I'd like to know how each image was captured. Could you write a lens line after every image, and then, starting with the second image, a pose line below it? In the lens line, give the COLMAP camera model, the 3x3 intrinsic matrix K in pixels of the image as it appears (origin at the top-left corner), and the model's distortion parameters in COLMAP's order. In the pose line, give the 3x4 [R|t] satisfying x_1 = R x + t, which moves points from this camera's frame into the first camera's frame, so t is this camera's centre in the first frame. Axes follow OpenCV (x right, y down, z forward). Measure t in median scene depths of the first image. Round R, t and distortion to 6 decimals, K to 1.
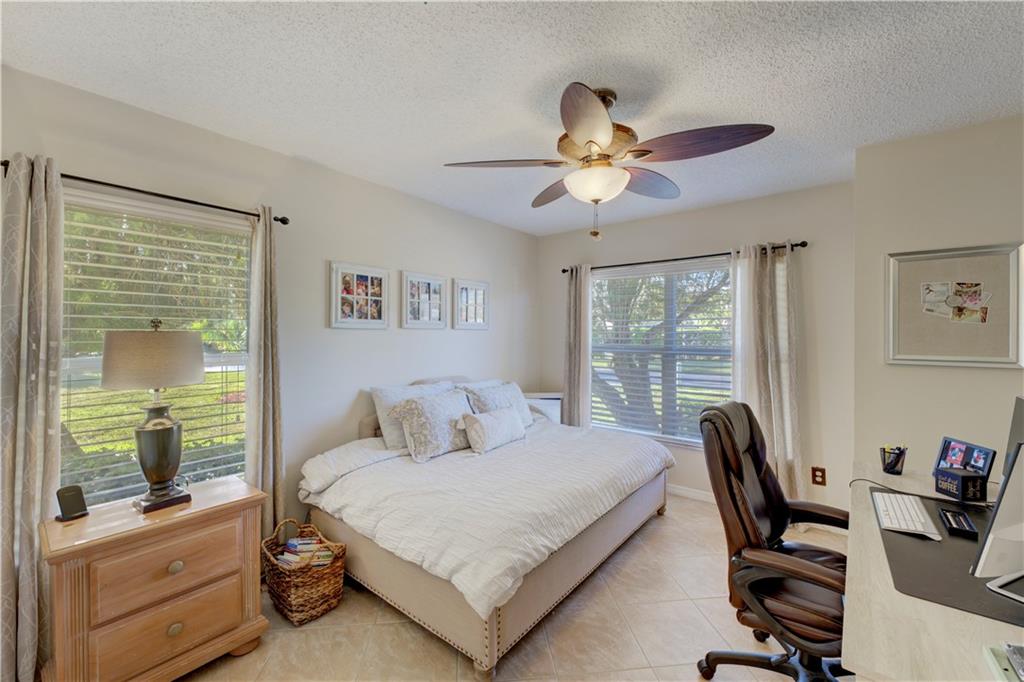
lens RADIAL K [[414.1, 0, 515.3], [0, 414.1, 334.0], [0, 0, 1]] dist [0.000777, 0.000191]
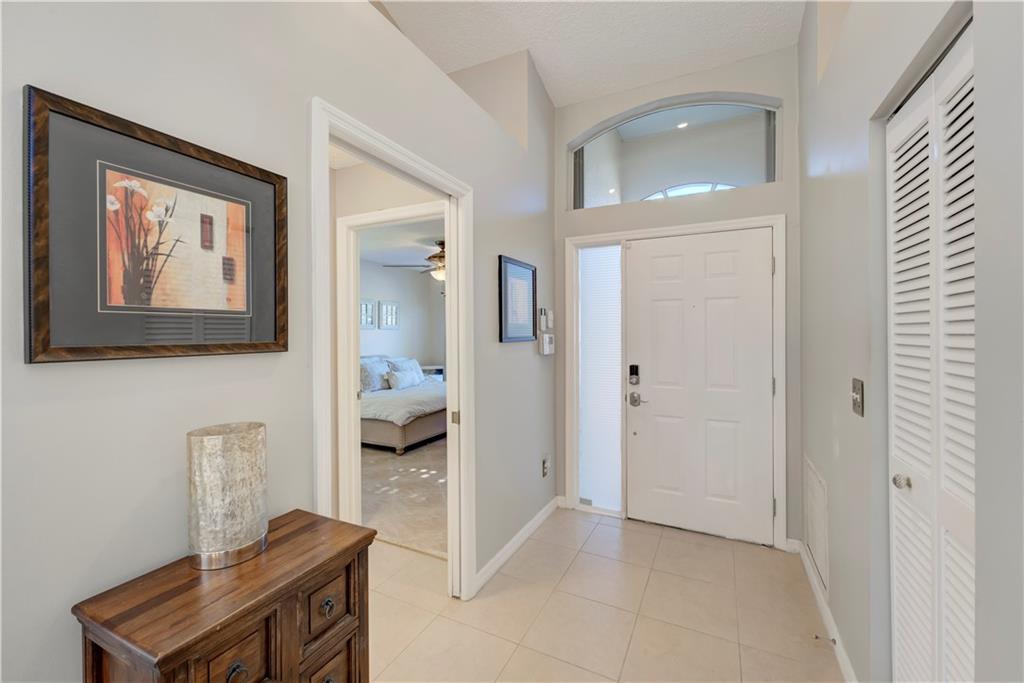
lens RADIAL K [[414.1, 0, 515.3], [0, 414.1, 334.5], [0, 0, 1]] dist [0.000777, 0.000191]
pose [[0.976781, -0.003657, 0.214209, 0.046887], [0.002373, 0.999978, 0.006250, 0.003341], [-0.214227, -0.005597, 0.976768, -0.970765]]
